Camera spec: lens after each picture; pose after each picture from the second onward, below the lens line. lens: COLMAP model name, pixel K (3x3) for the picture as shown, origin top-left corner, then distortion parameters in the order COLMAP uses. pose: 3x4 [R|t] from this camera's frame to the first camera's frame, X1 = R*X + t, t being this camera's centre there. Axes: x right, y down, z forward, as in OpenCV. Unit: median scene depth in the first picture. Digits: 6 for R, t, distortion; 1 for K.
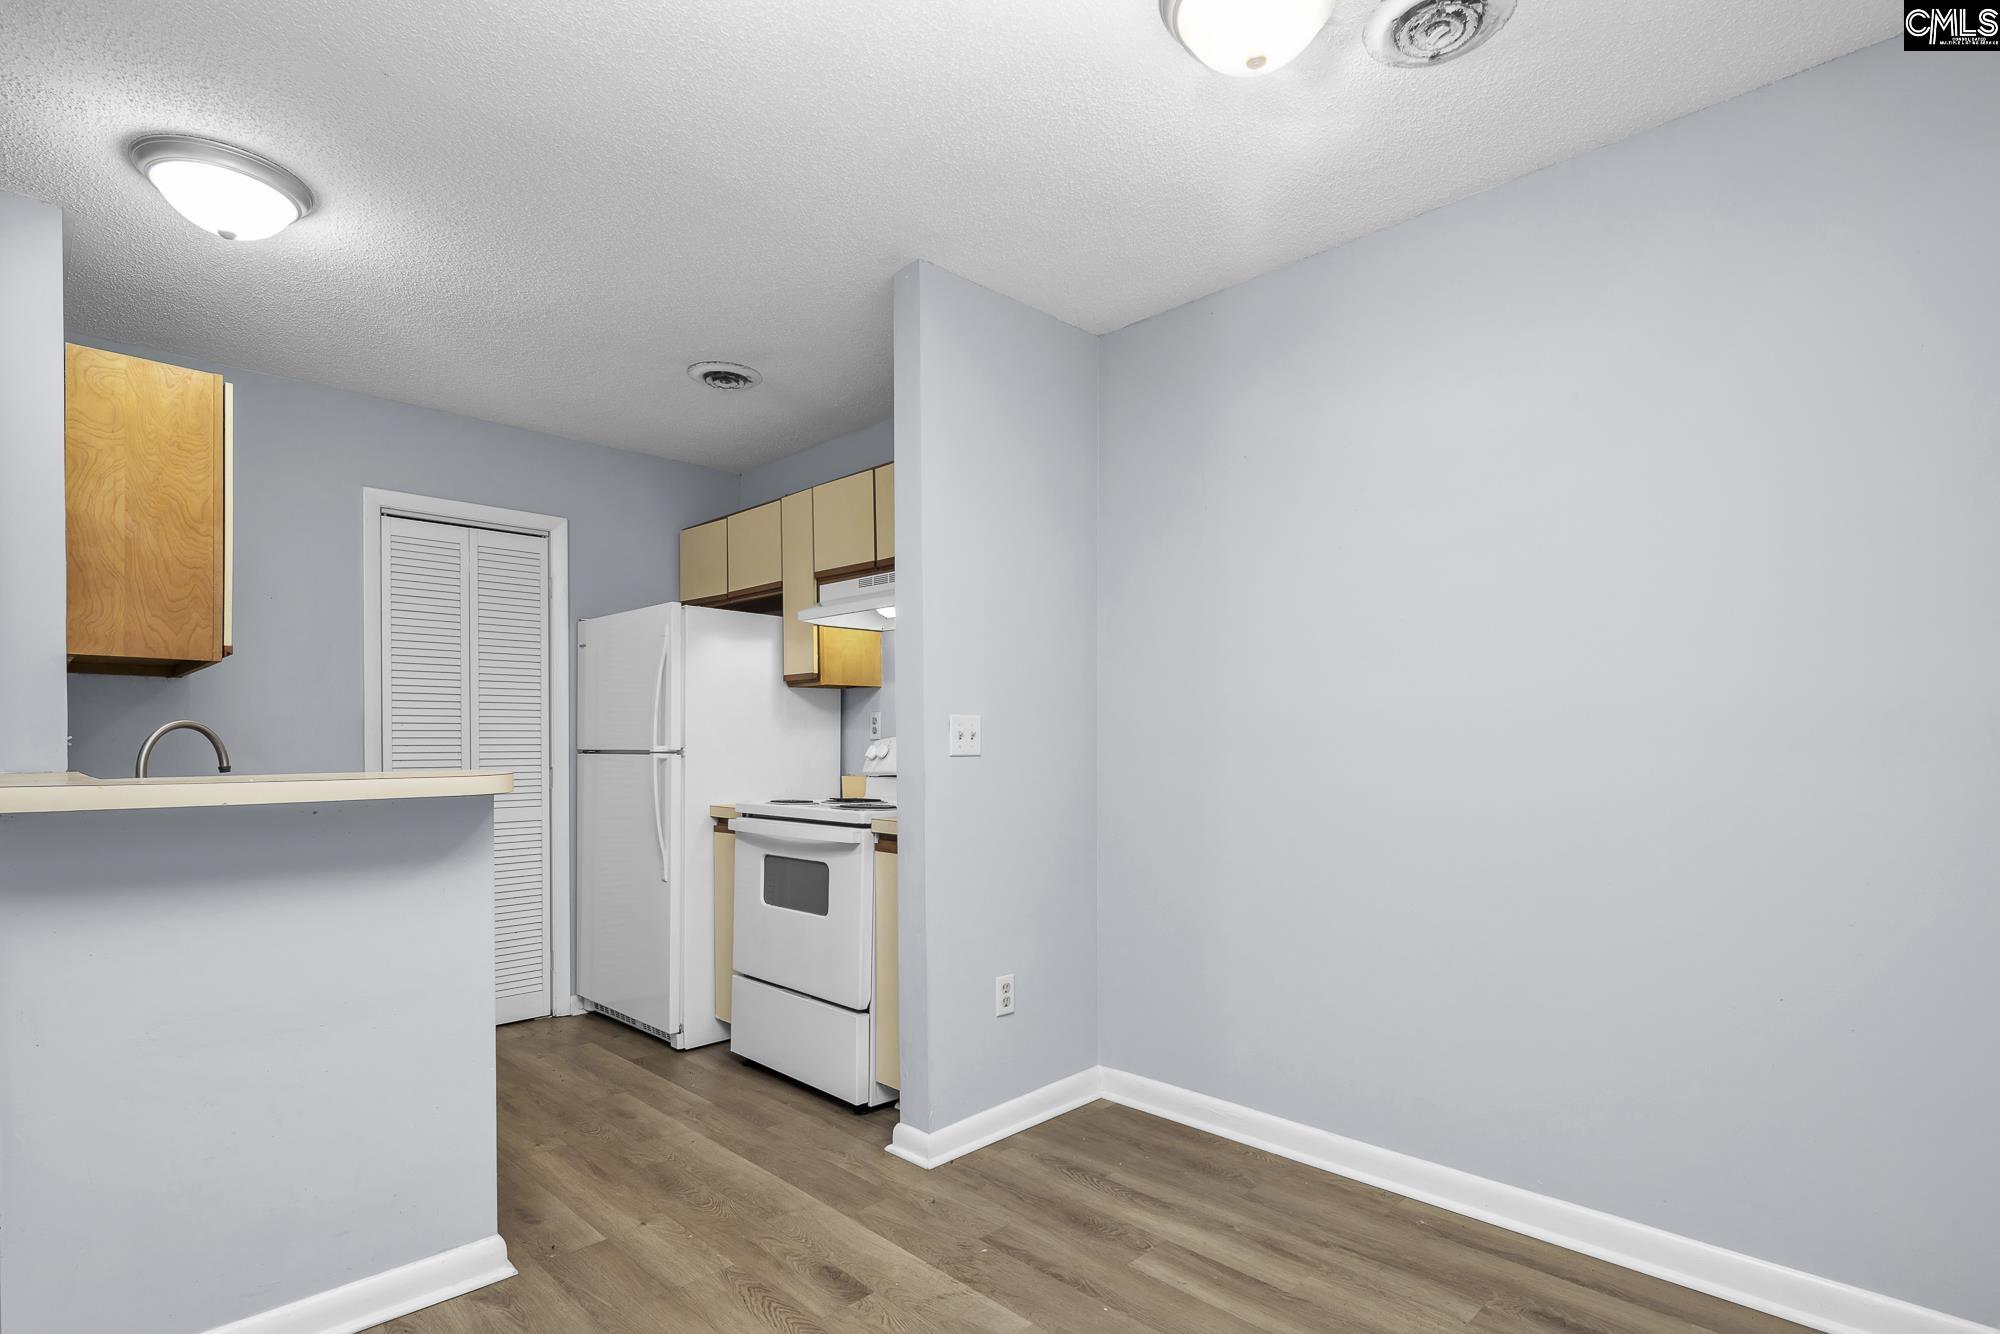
lens RADIAL K [[976.6, 0, 1002.8], [0, 976.6, 751.5], [0, 0, 1]] dist [0.001356, -0.001202]
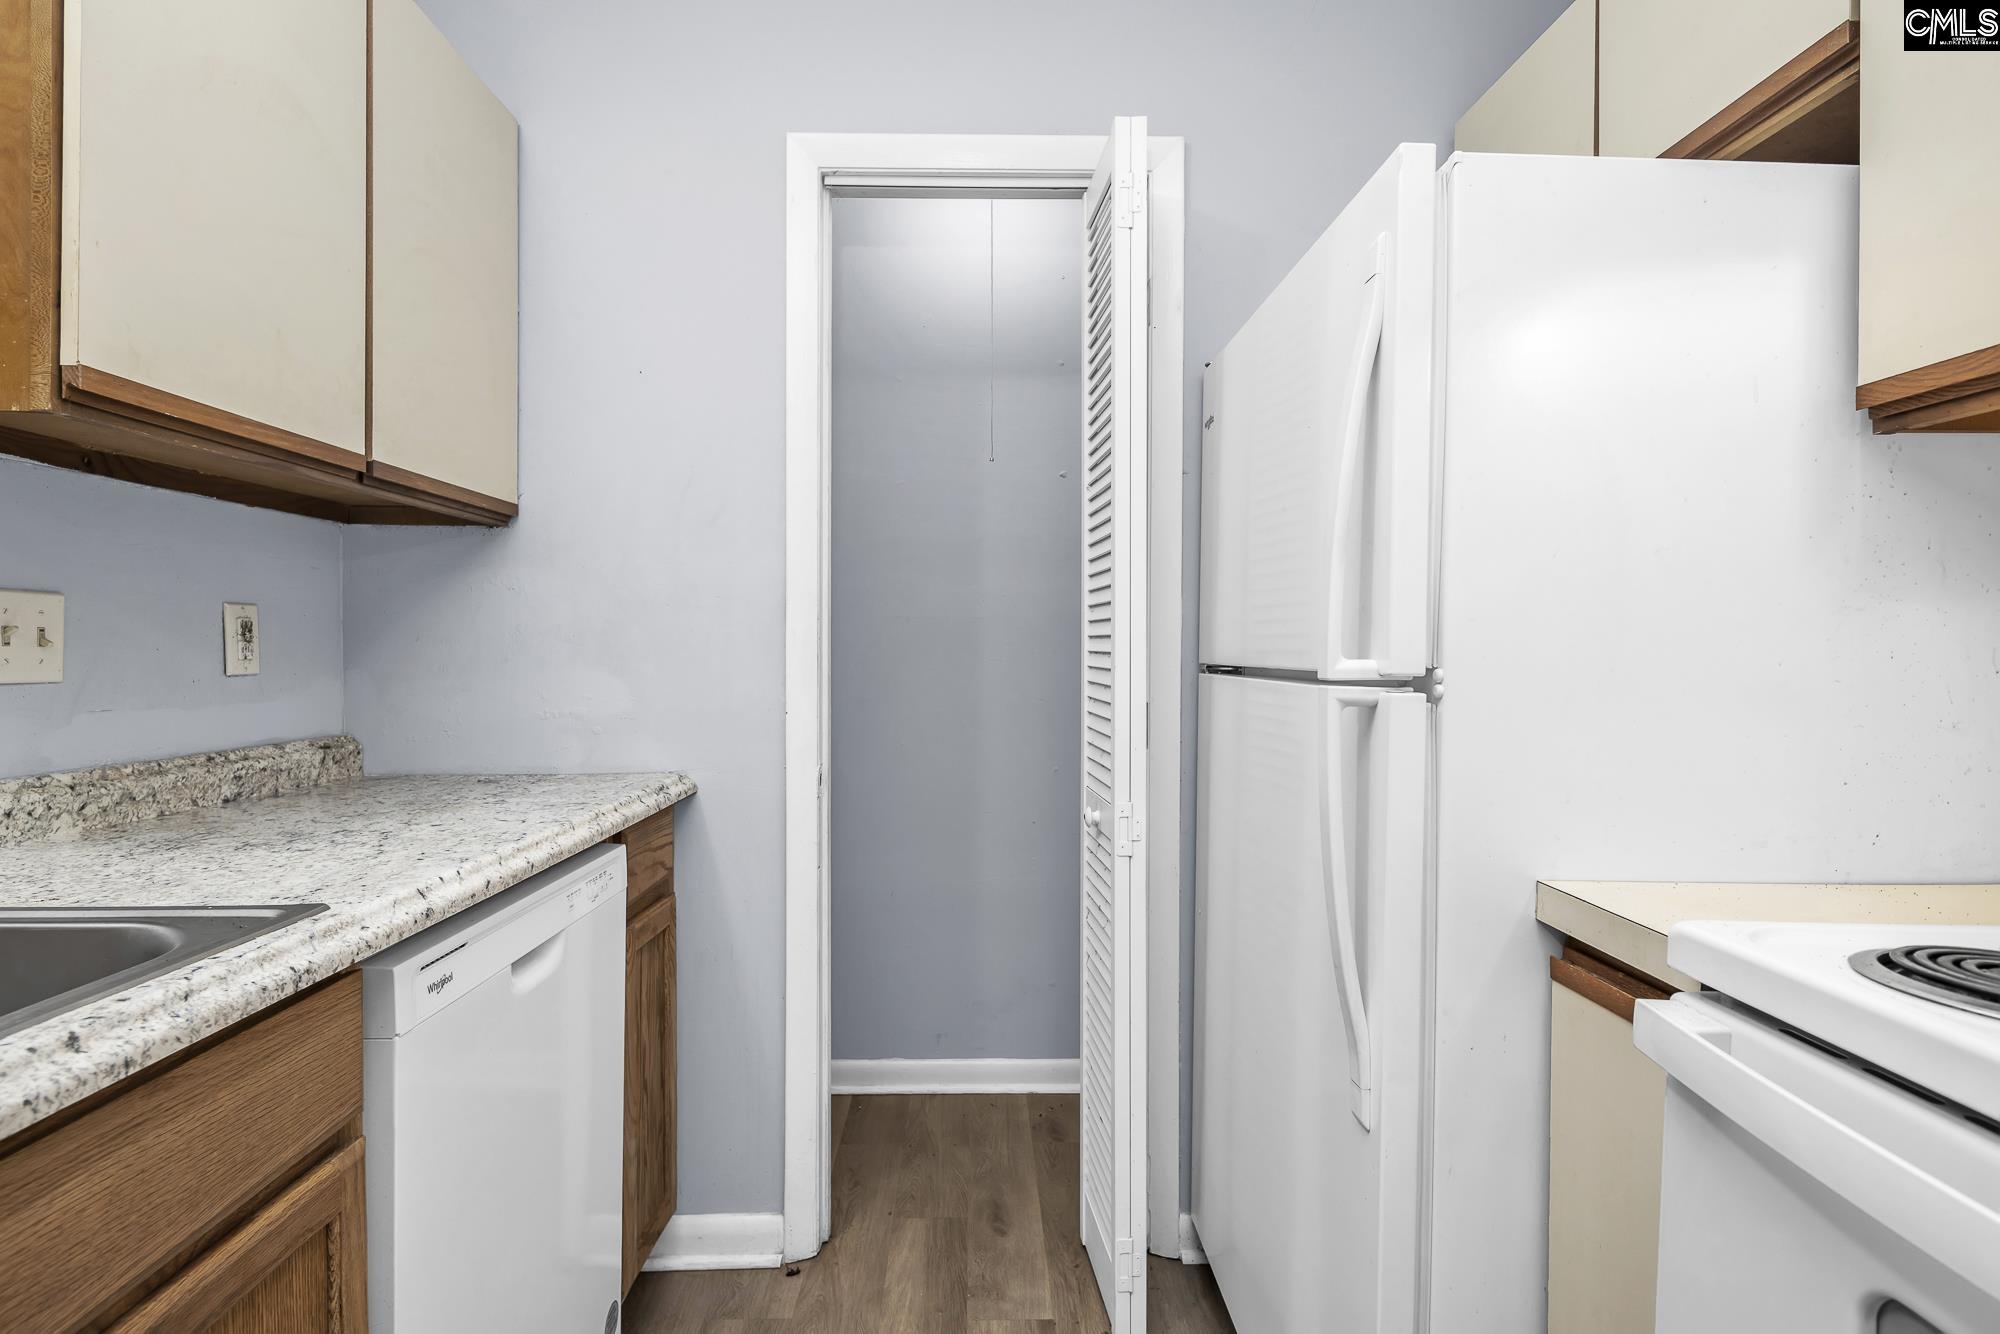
lens RADIAL K [[988.7, 0, 994.0], [0, 988.7, 663.3], [0, 0, 1]] dist [0.005778, -0.005667]
pose [[0.716168, 0.016833, -0.697725, -0.217997], [-0.013218, 0.999857, 0.010554, -0.006482], [0.697803, 0.001664, 0.716288, 0.702438]]
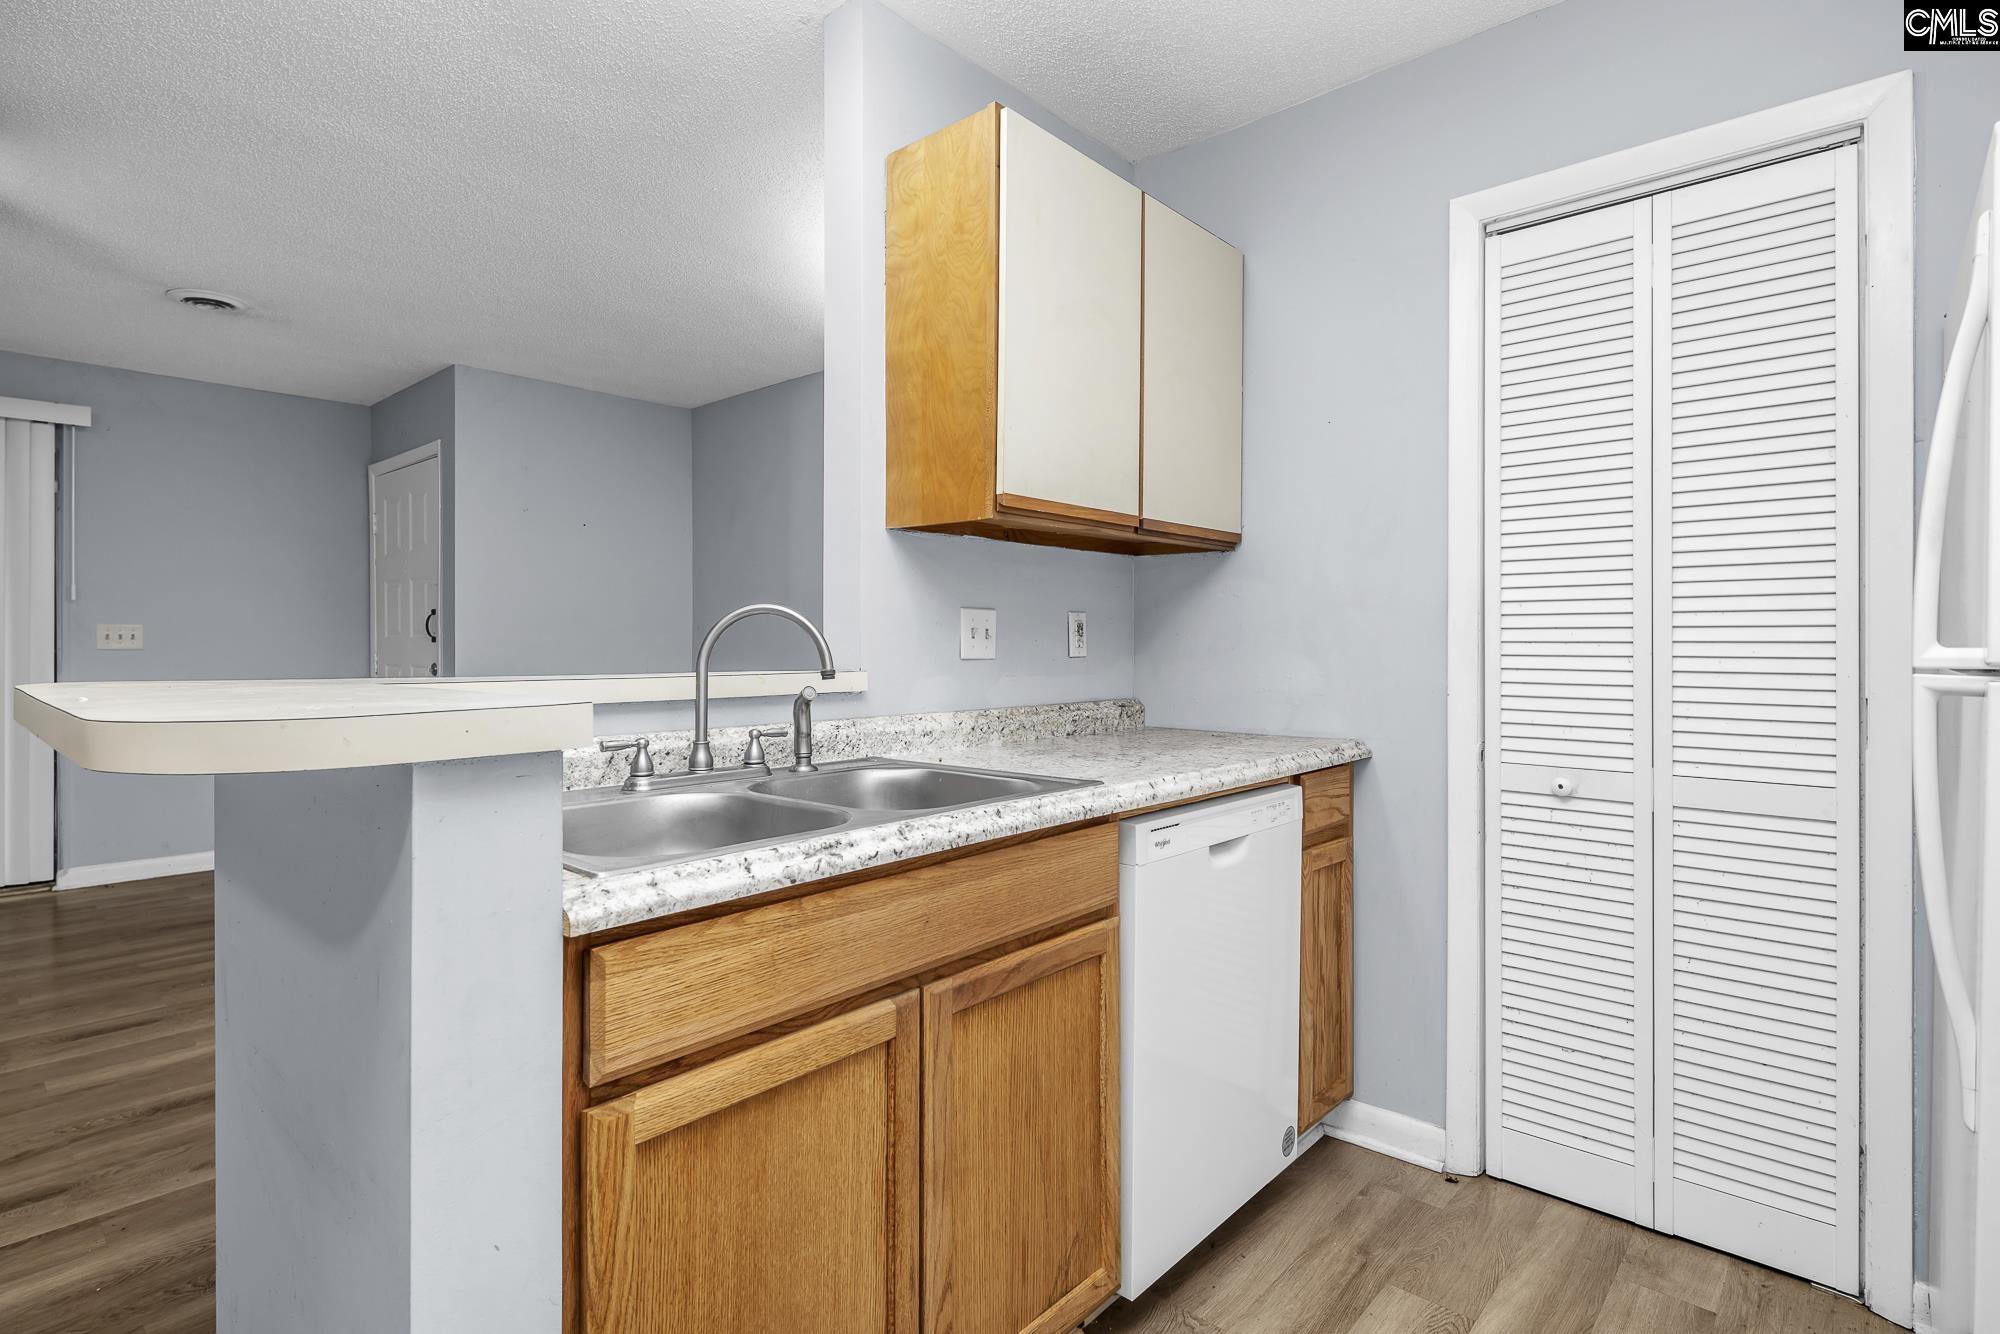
lens RADIAL K [[979.4, 0, 993.5], [0, 979.4, 643.2], [0, 0, 1]] dist [-0.001276, -0.000542]
pose [[0.043666, 0.007131, -0.999021, -0.076887], [-0.012192, 0.999904, 0.006604, -0.005723], [0.998972, 0.011892, 0.043748, 0.694789]]
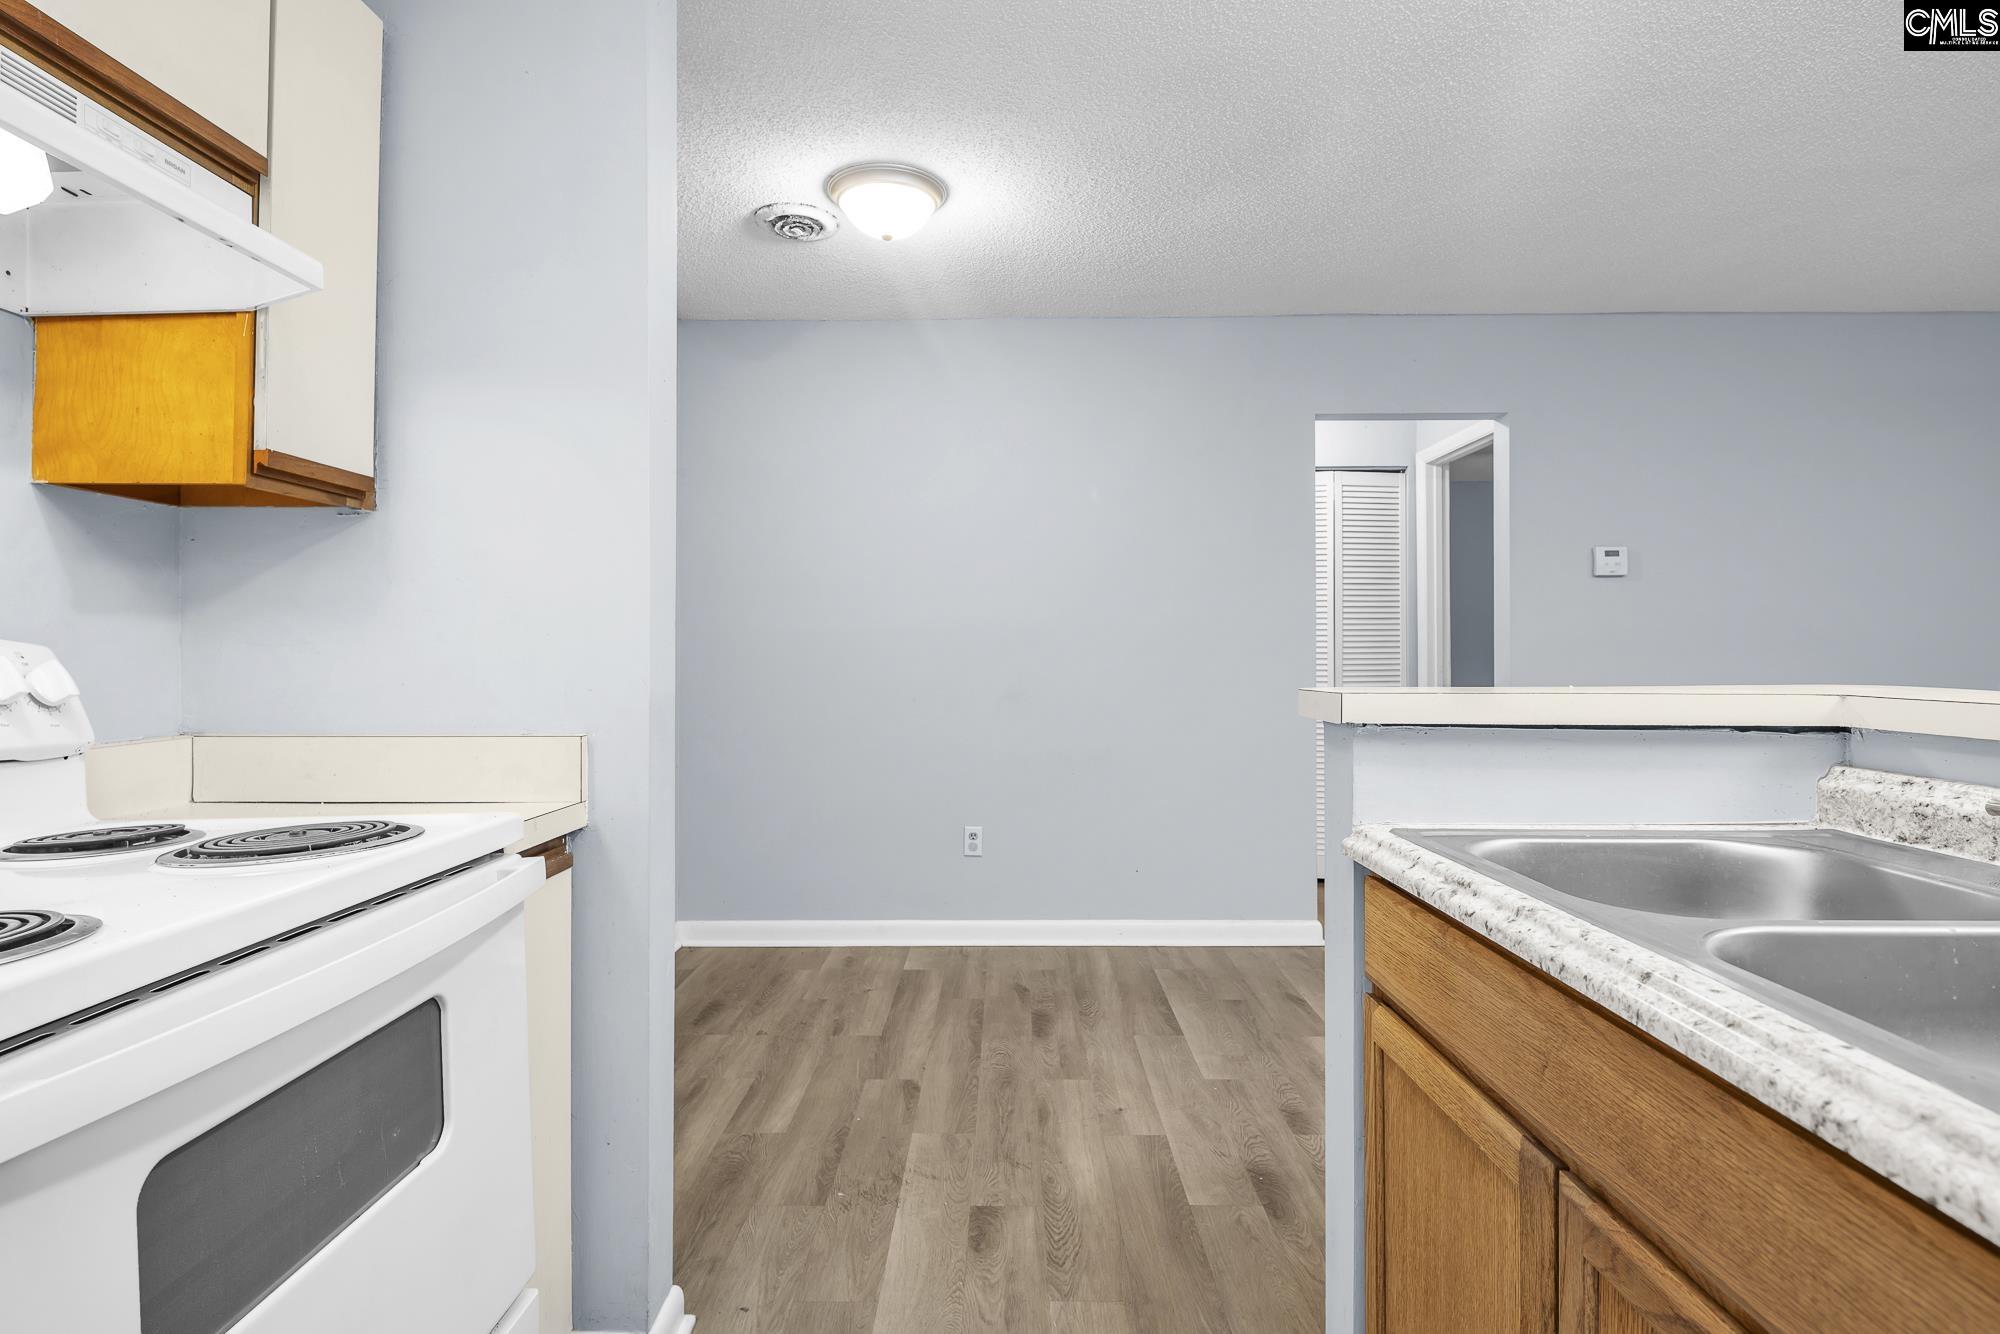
lens RADIAL K [[991.8, 0, 1001.9], [0, 991.8, 636.0], [0, 0, 1]] dist [-0.001090, -0.001199]
pose [[-0.699442, 0.017213, 0.714482, -0.491981], [0.012735, 0.999851, -0.011620, -0.006072], [-0.714576, 0.000971, -0.699557, 0.939022]]
